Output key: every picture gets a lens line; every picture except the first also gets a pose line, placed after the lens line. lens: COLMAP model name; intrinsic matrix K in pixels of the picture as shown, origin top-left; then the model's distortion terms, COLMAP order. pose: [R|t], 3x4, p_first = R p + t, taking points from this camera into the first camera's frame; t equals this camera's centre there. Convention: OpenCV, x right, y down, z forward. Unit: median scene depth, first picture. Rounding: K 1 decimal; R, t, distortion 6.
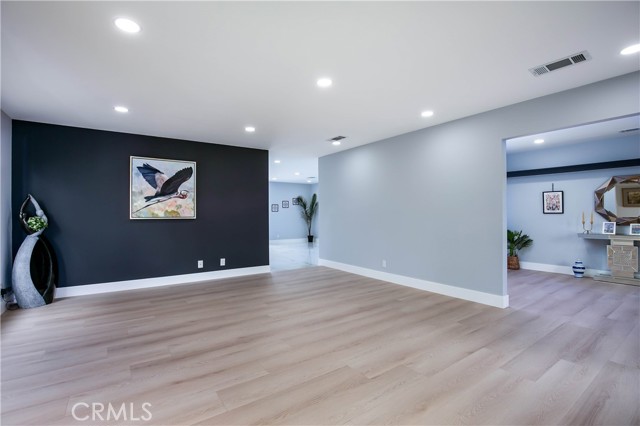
lens RADIAL K [[299.5, 0, 319.2], [0, 299.5, 215.3], [0, 0, 1]] dist [-0.011372, 0.001002]
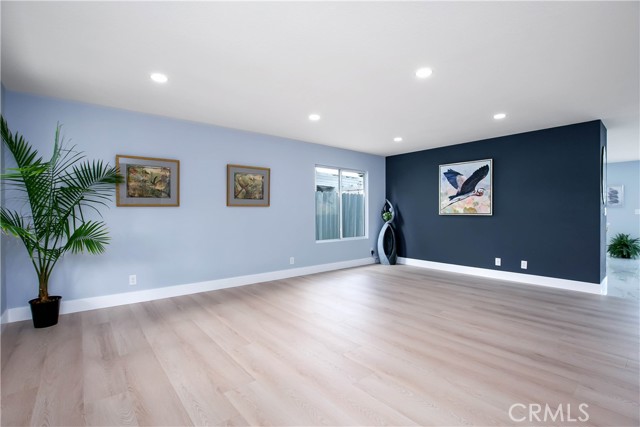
lens RADIAL K [[299.5, 0, 316.8], [0, 299.5, 212.0], [0, 0, 1]] dist [-0.011372, 0.001002]
pose [[0.070194, 0.002856, -0.997529, 0.563747], [-0.005692, 0.999981, 0.002463, 0.001086], [0.997517, 0.005505, 0.070209, 0.356619]]
